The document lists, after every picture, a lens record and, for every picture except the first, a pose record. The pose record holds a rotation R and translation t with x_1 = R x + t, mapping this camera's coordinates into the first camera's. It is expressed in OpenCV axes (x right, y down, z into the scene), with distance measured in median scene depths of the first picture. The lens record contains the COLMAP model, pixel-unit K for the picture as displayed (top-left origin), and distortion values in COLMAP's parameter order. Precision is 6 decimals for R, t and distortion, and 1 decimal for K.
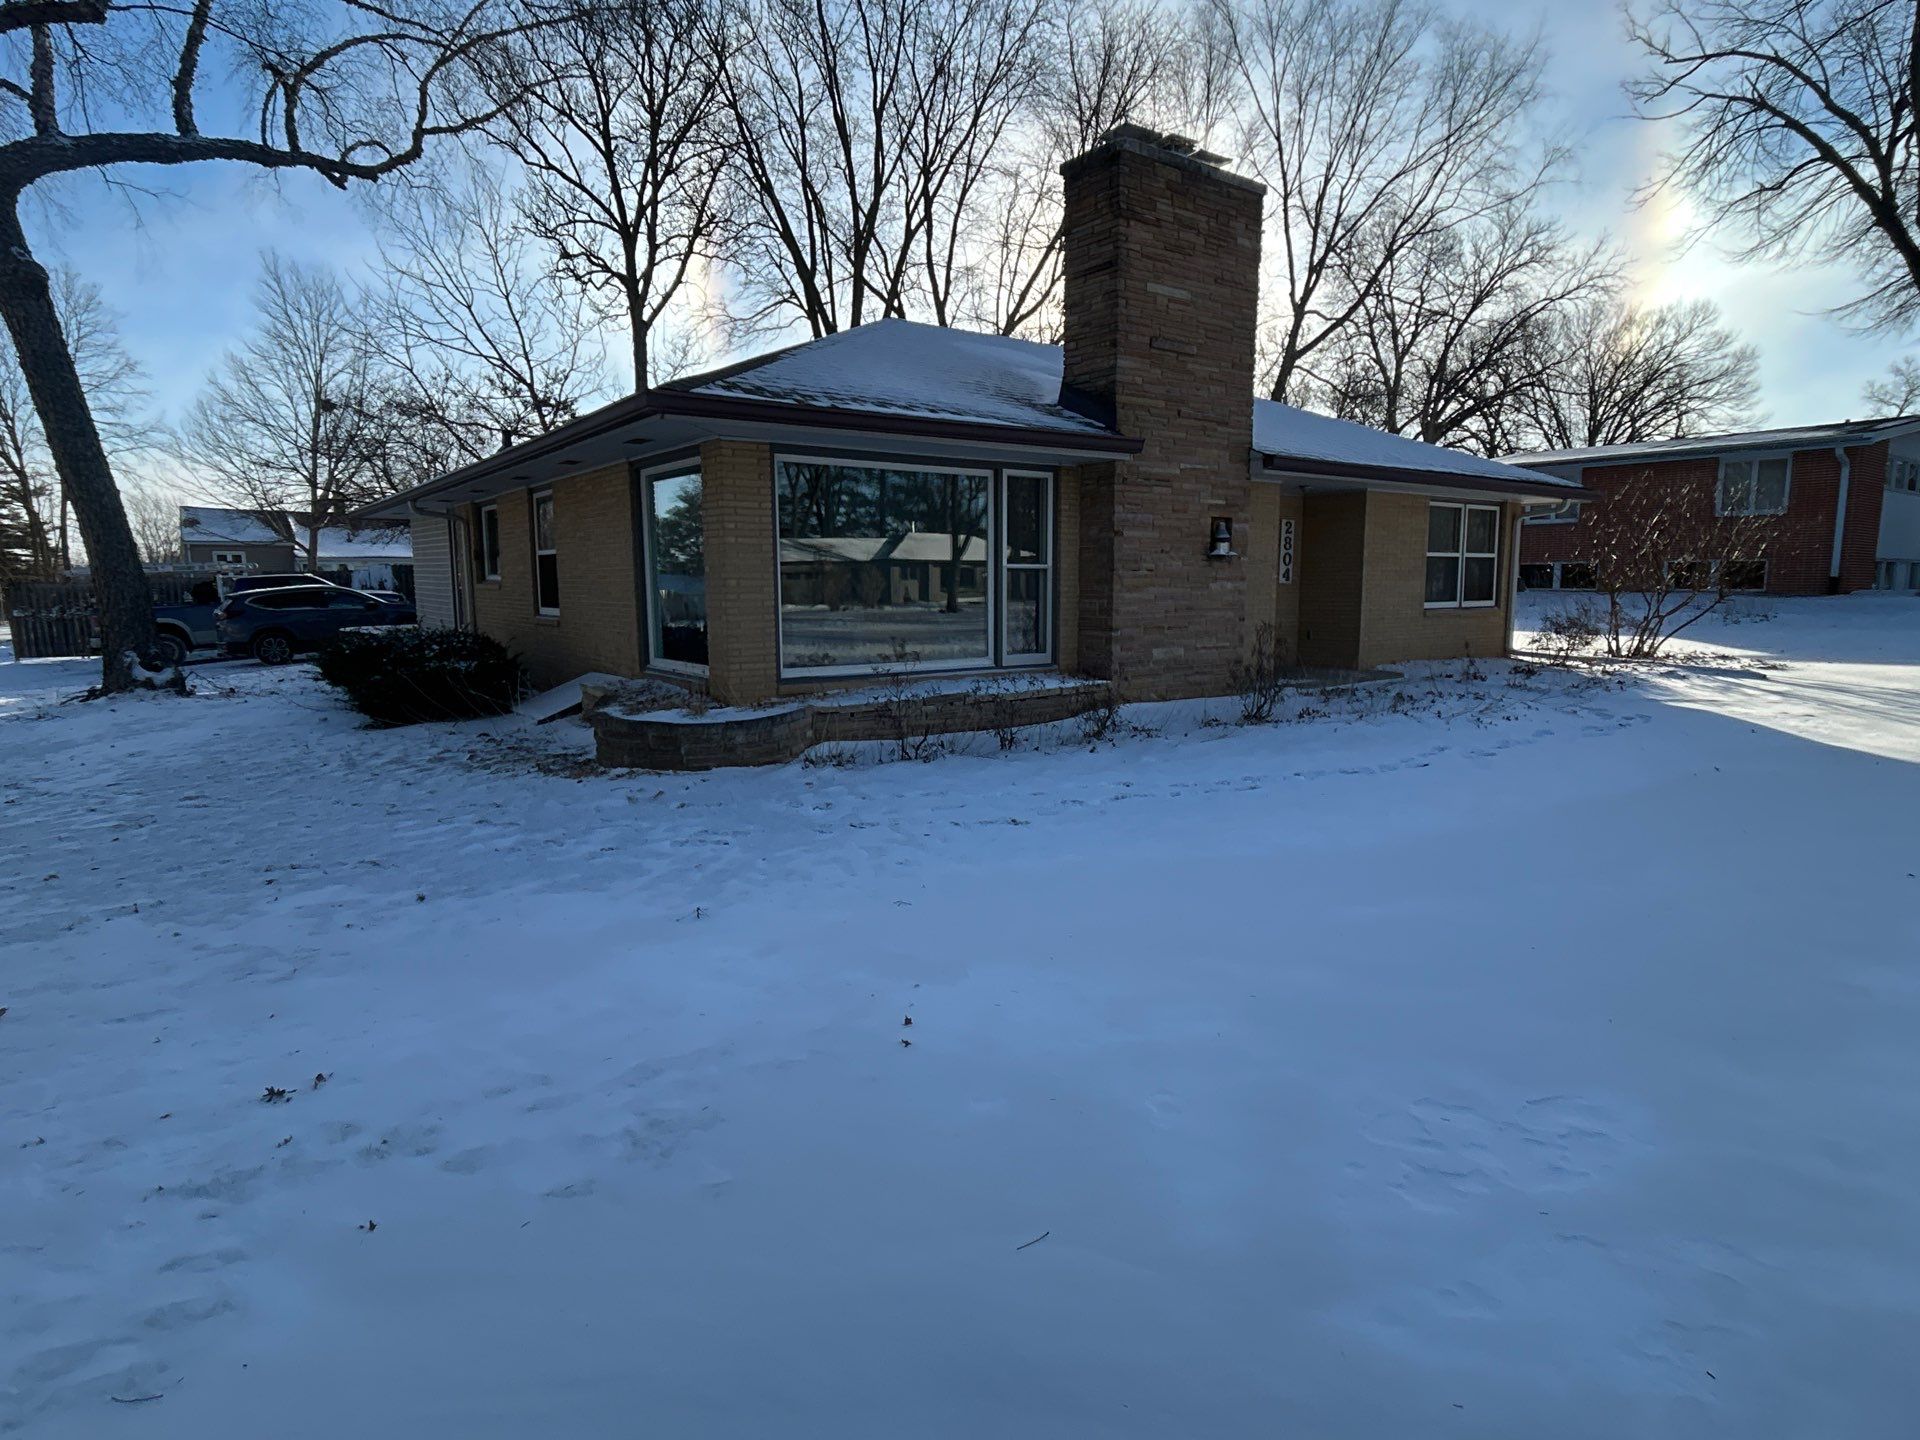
lens RADIAL K [[1048.0, 0, 960.0], [0, 1048.0, 720.0], [0, 0, 1]] dist [0.005059, -0.002010]
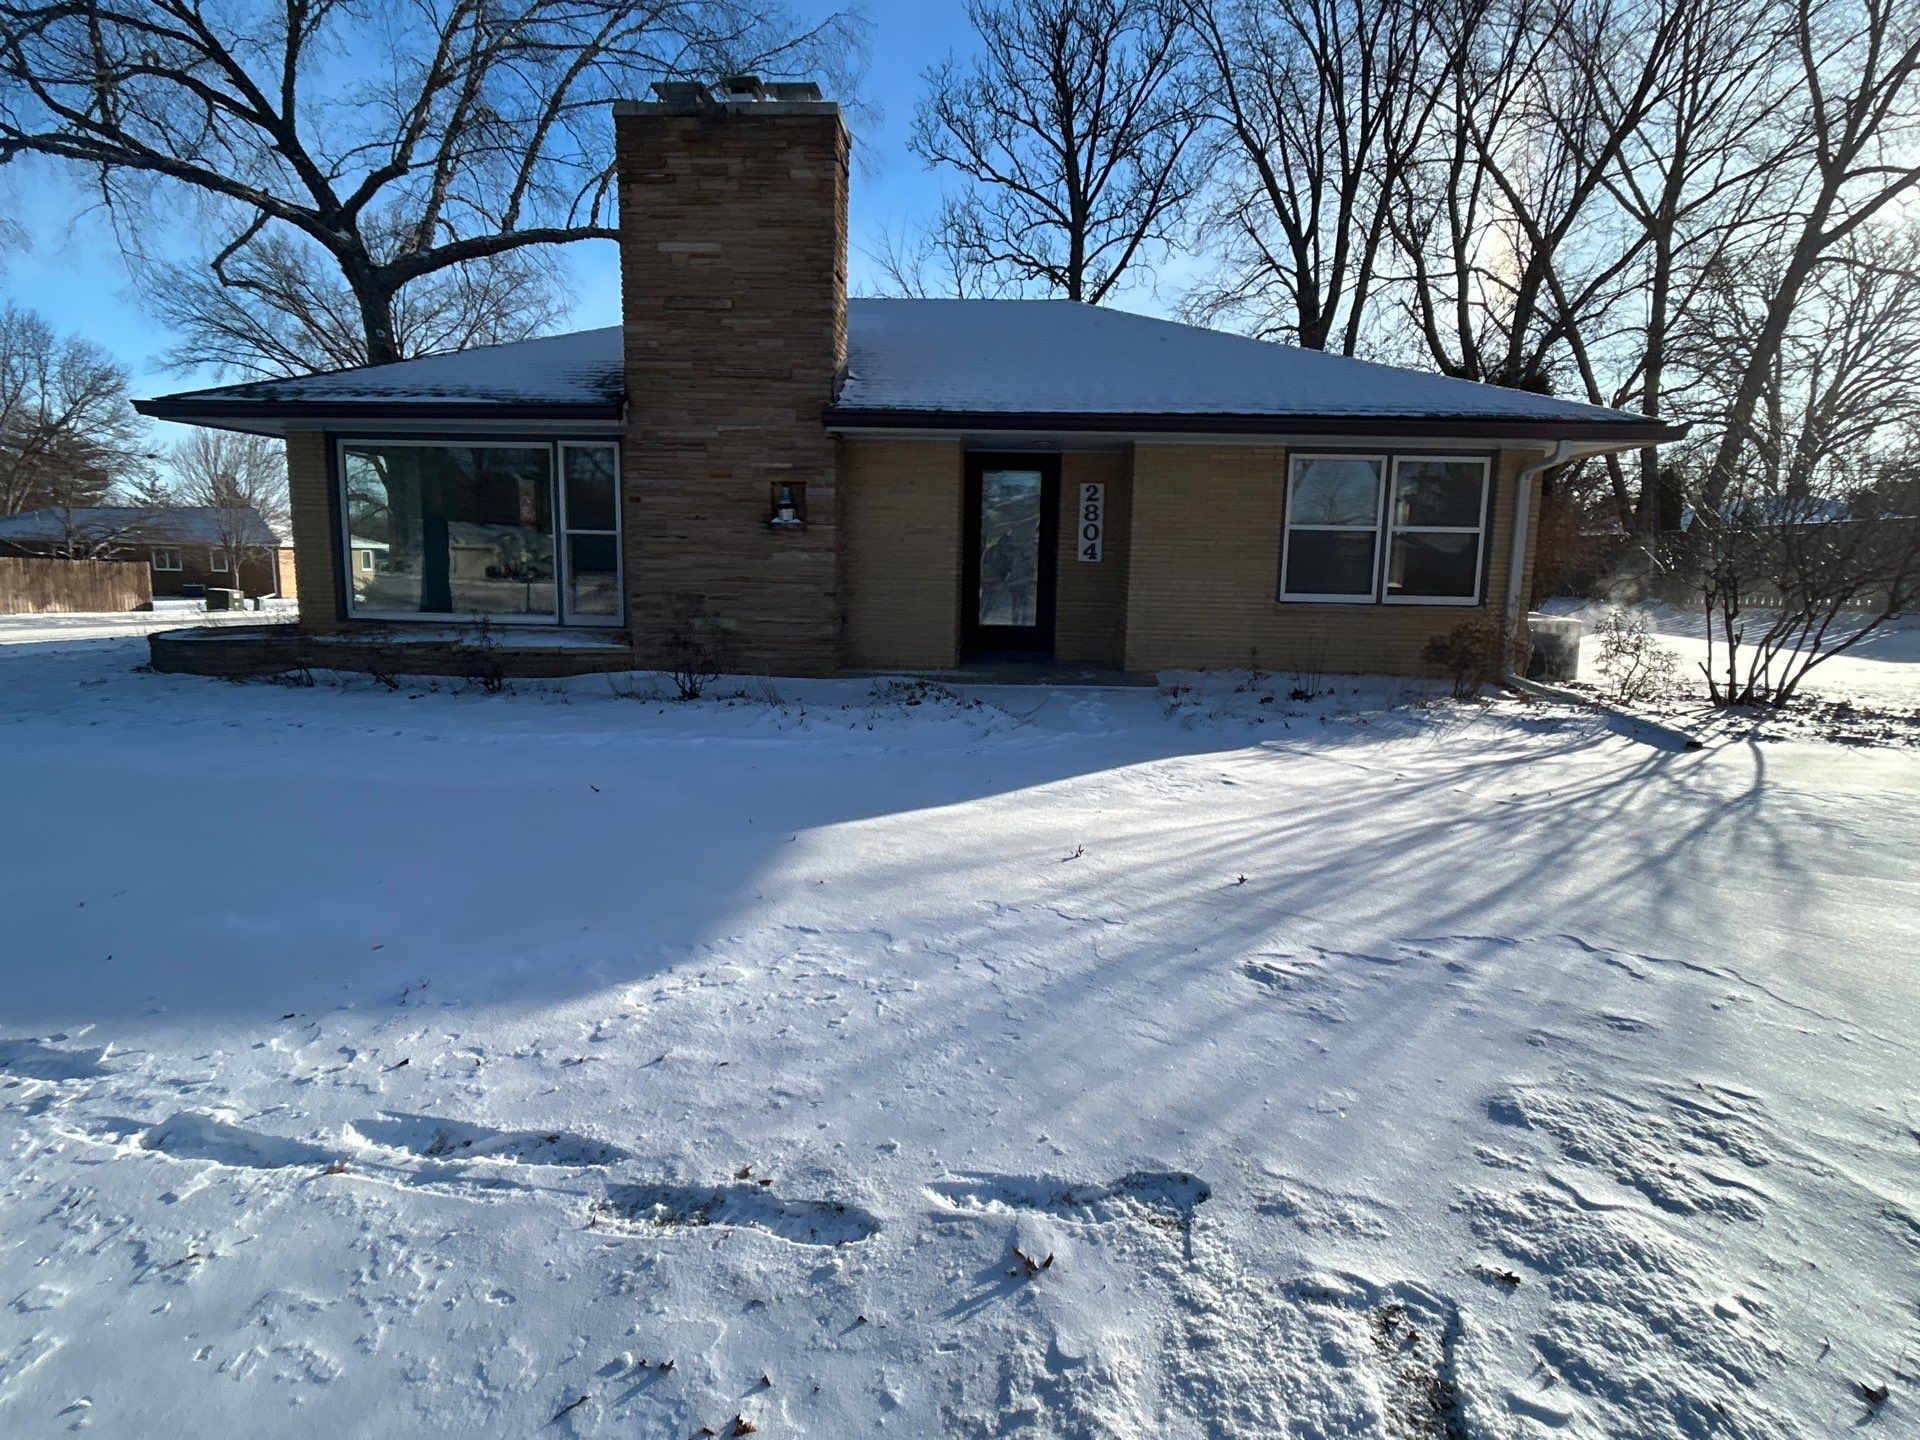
lens RADIAL K [[1048.0, 0, 960.0], [0, 1048.0, 720.0], [0, 0, 1]] dist [0.005059, -0.002010]
pose [[0.777090, 0.115760, -0.618652, 0.959657], [-0.106951, 0.992932, 0.051452, -0.049358], [0.620236, 0.026182, 0.783978, 0.378587]]
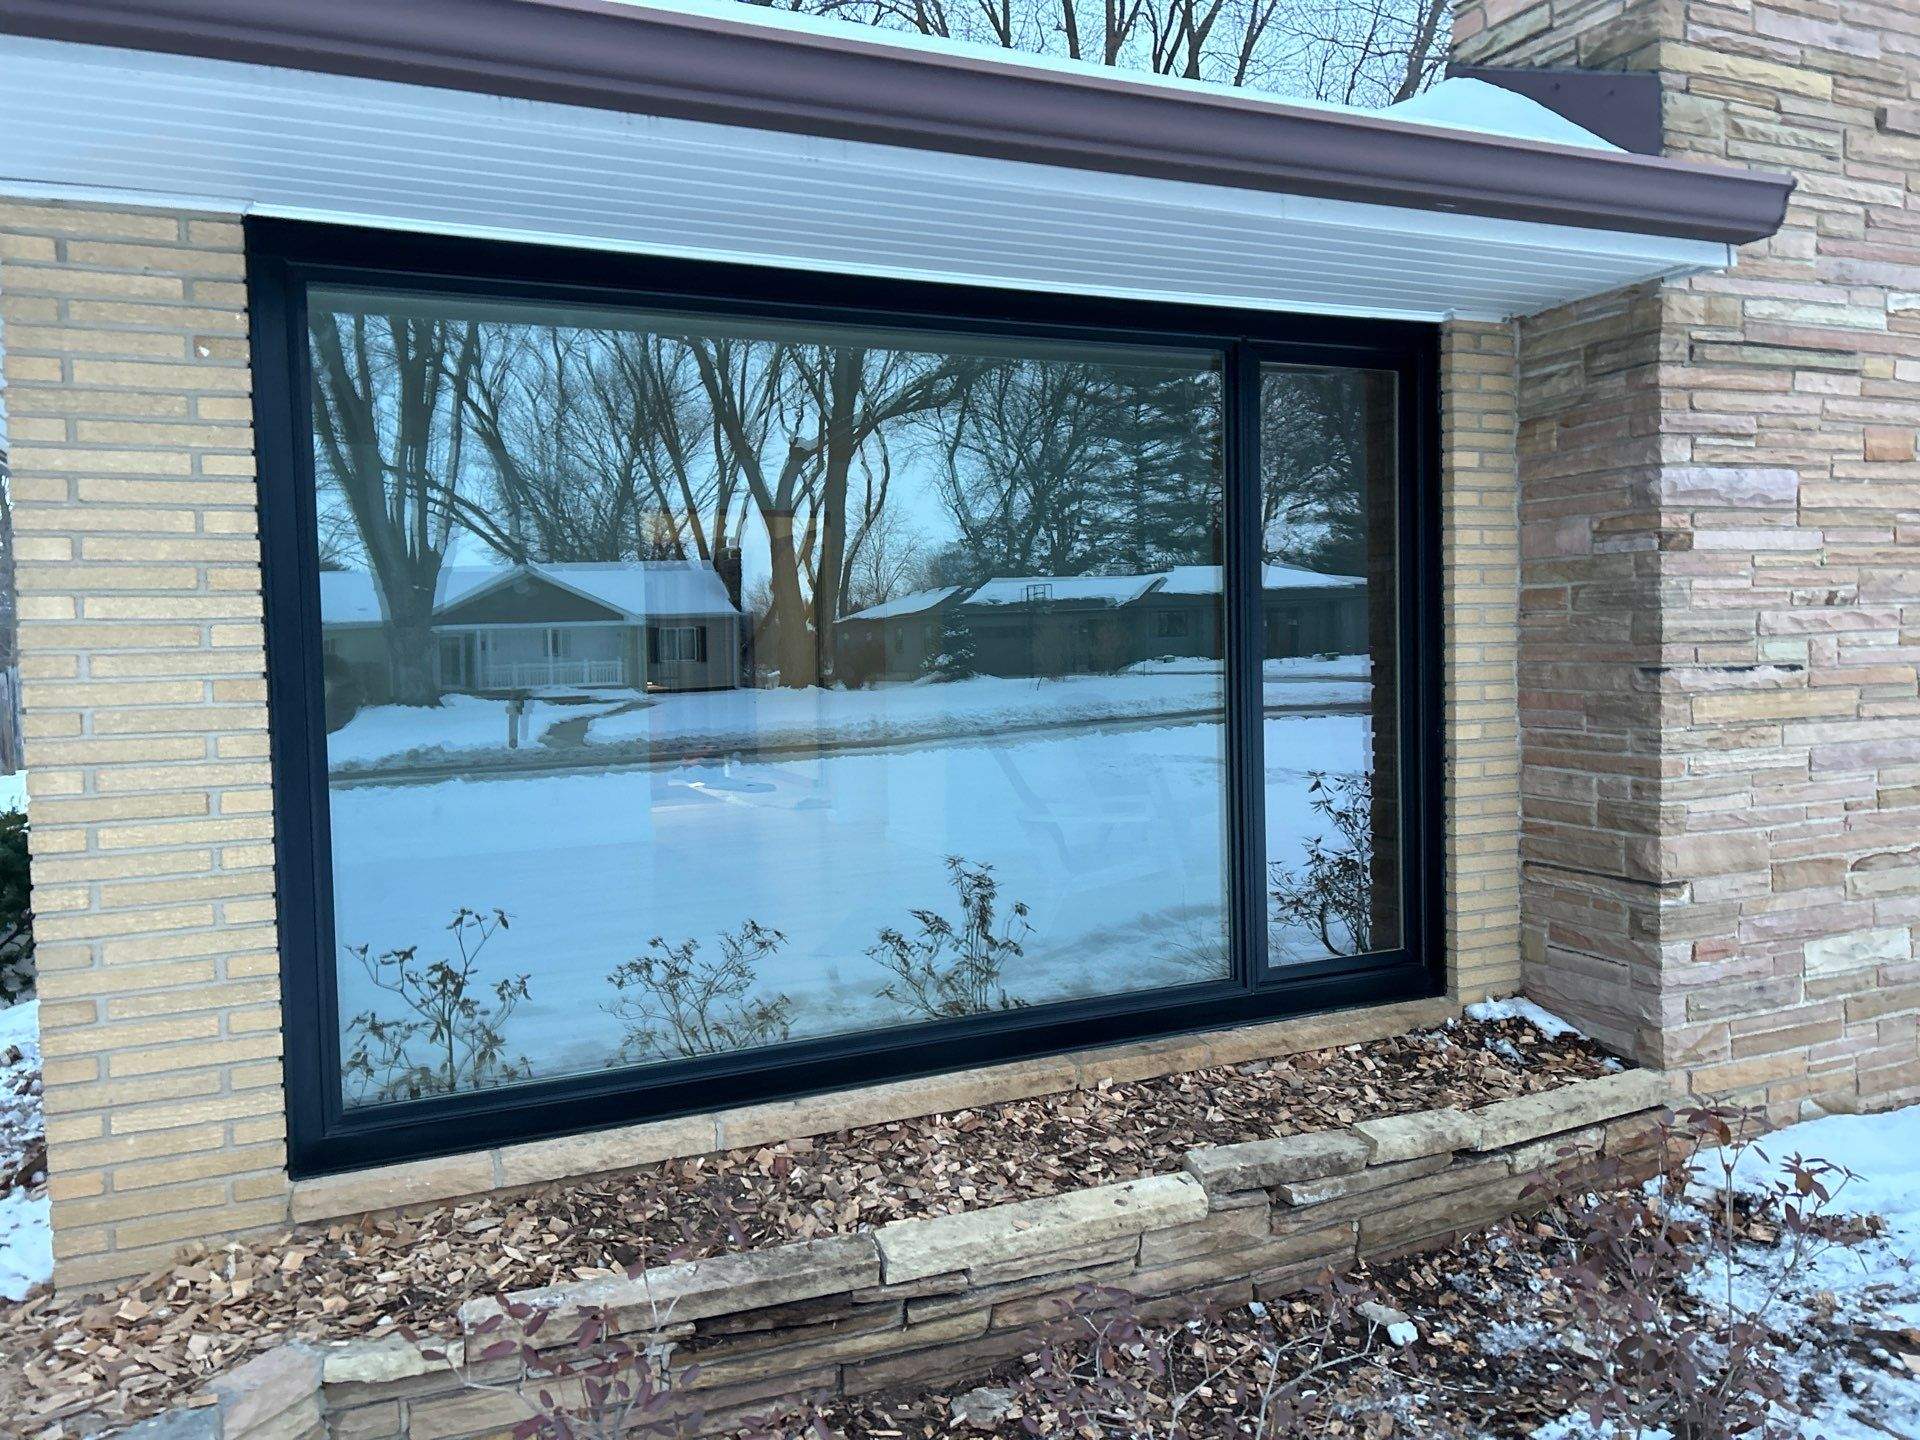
lens RADIAL K [[1436.5, 0, 968.2], [0, 1436.5, 701.6], [0, 0, 1]] dist [0.023628, -0.003146]
pose [[0.978961, -0.011189, -0.203743, 0.042056], [-0.006733, 0.996181, -0.087057, -0.093350], [0.203939, 0.086597, 0.975146, 0.547226]]
